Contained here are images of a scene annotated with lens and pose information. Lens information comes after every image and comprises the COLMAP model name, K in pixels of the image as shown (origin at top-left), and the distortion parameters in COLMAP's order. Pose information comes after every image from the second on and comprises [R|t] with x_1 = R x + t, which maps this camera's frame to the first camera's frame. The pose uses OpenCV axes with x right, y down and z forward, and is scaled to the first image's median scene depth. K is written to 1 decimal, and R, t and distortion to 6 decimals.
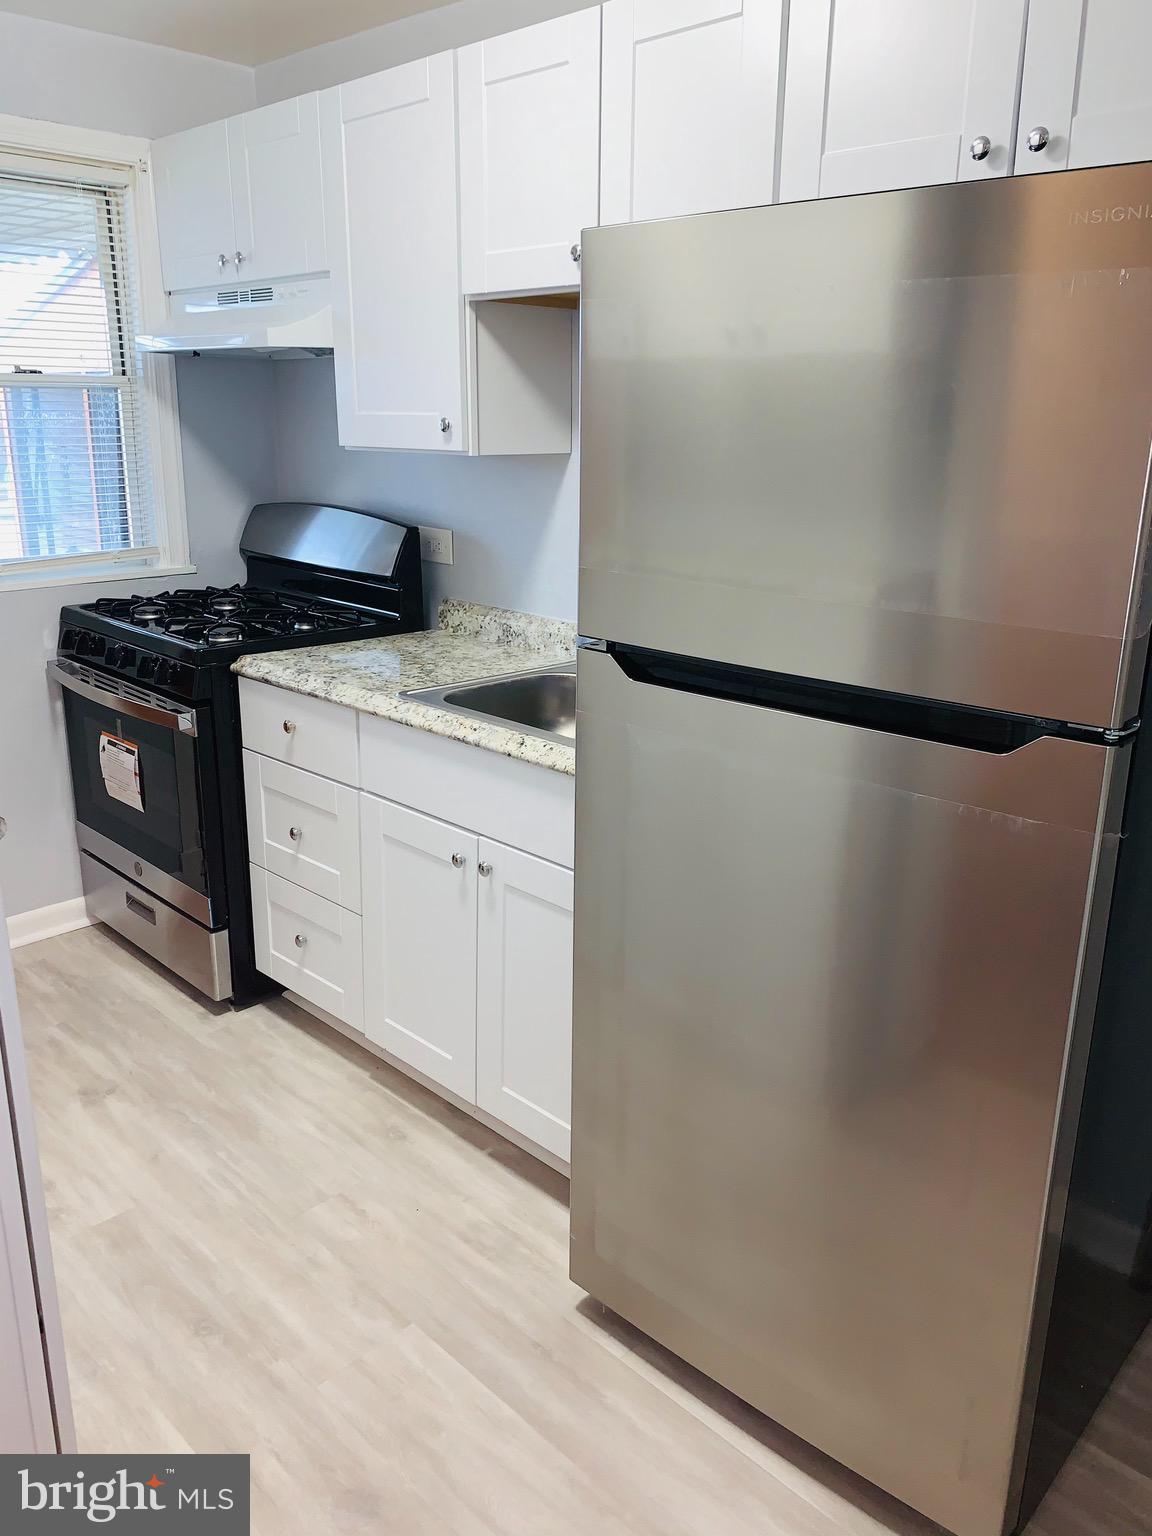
lens RADIAL K [[1183.5, 0, 574.1], [0, 1183.5, 768.8], [0, 0, 1]] dist [0.030386, -0.031703]
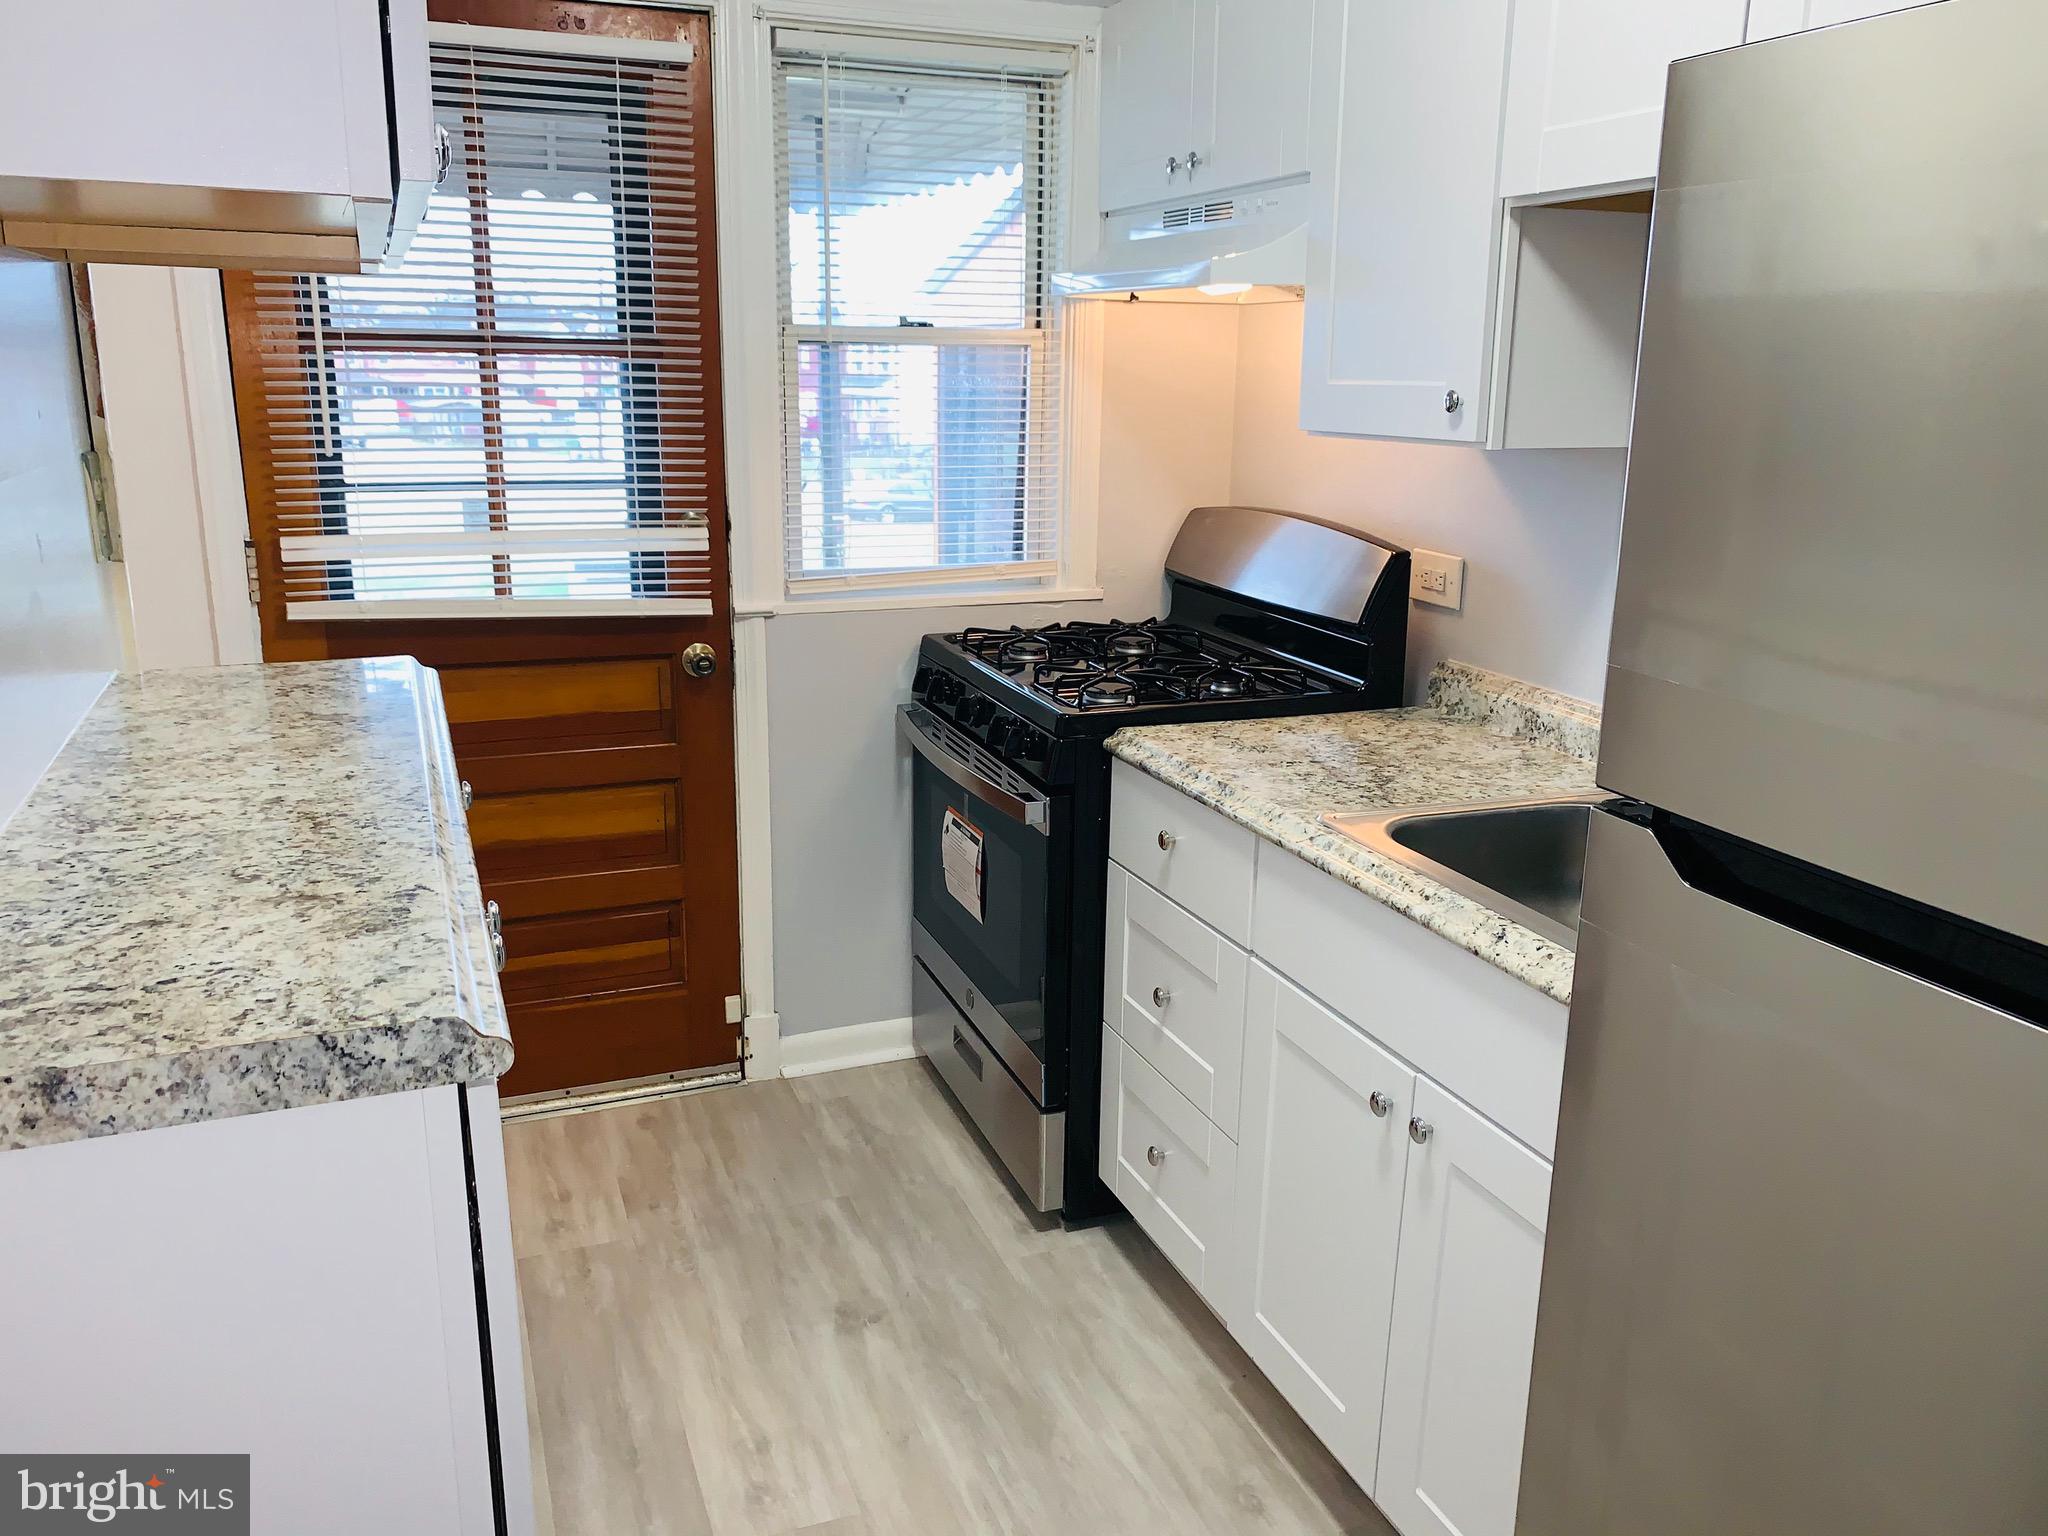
lens RADIAL K [[1578.0, 0, 1031.6], [0, 1578.0, 766.9], [0, 0, 1]] dist [0.030386, -0.031703]
pose [[0.916634, 0.101007, -0.386755, 0.029461], [-0.117745, 0.992847, -0.019766, -0.047451], [0.381992, 0.063657, 0.921971, 0.131950]]
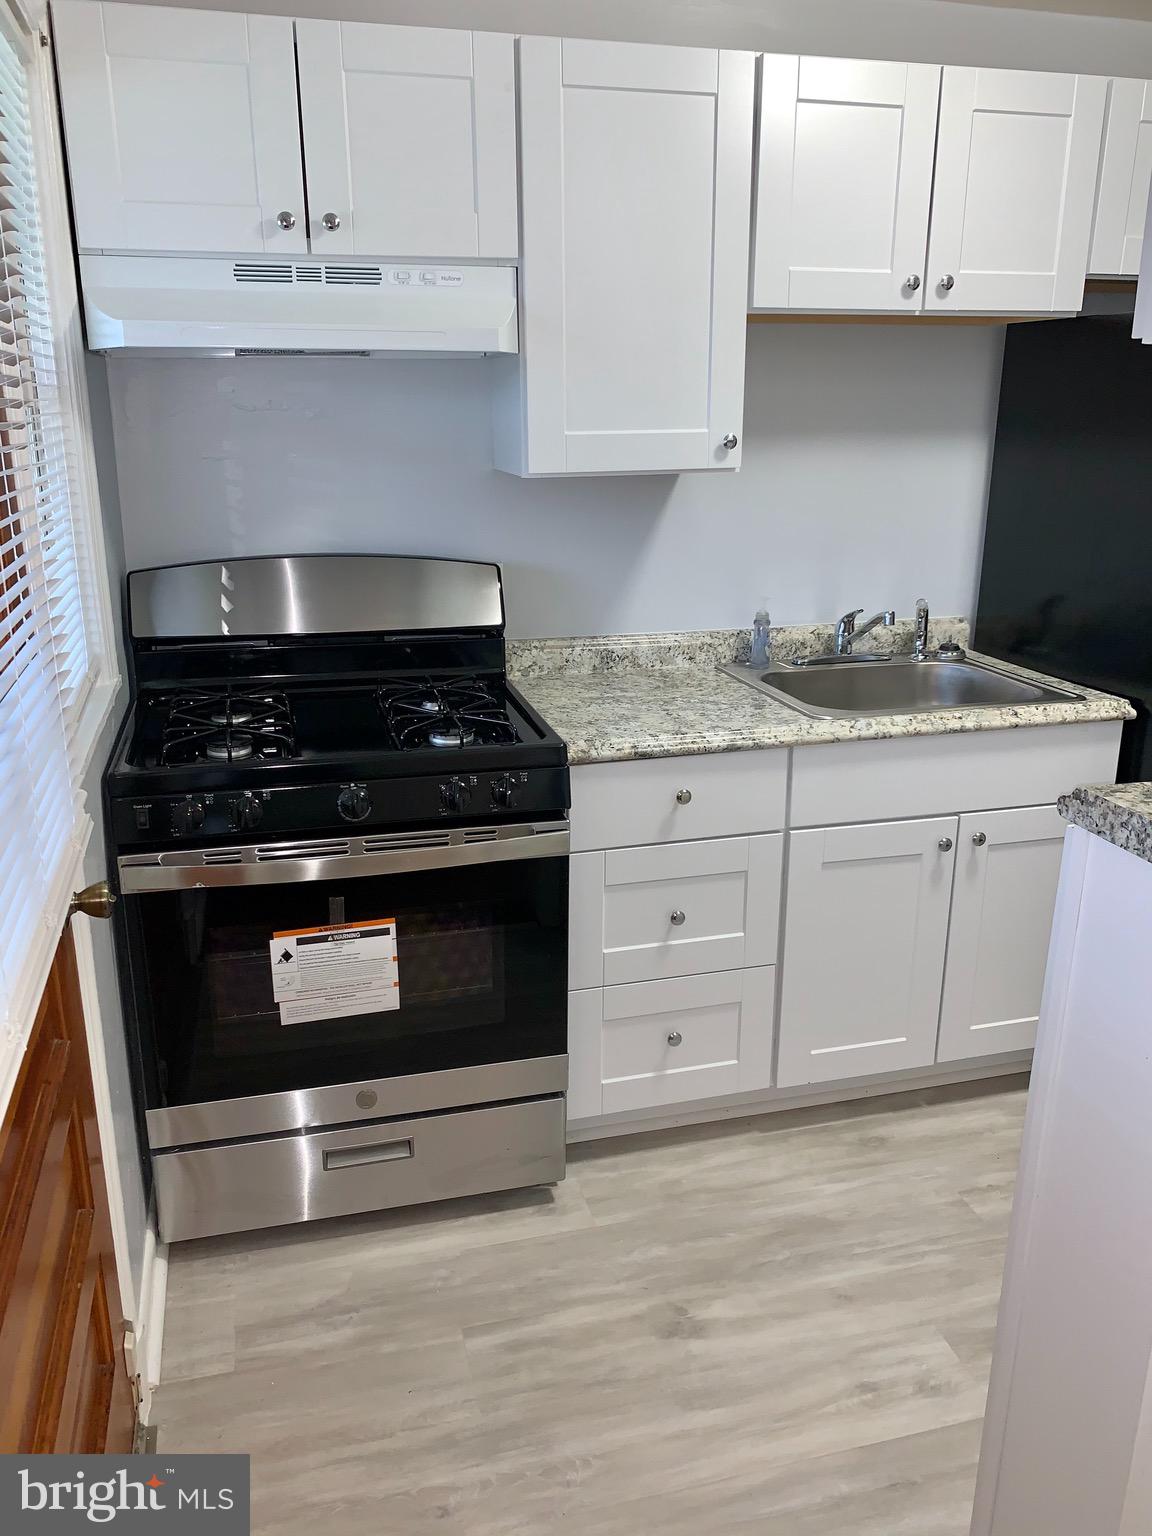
lens RADIAL K [[1183.5, 0, 564.5], [0, 1183.5, 765.1], [0, 0, 1]] dist [0.030386, -0.031703]
pose [[0.496805, -0.266012, 0.826089, -0.933279], [0.256675, 0.954320, 0.152942, -0.200046], [-0.829037, 0.136054, 0.542389, 0.565025]]
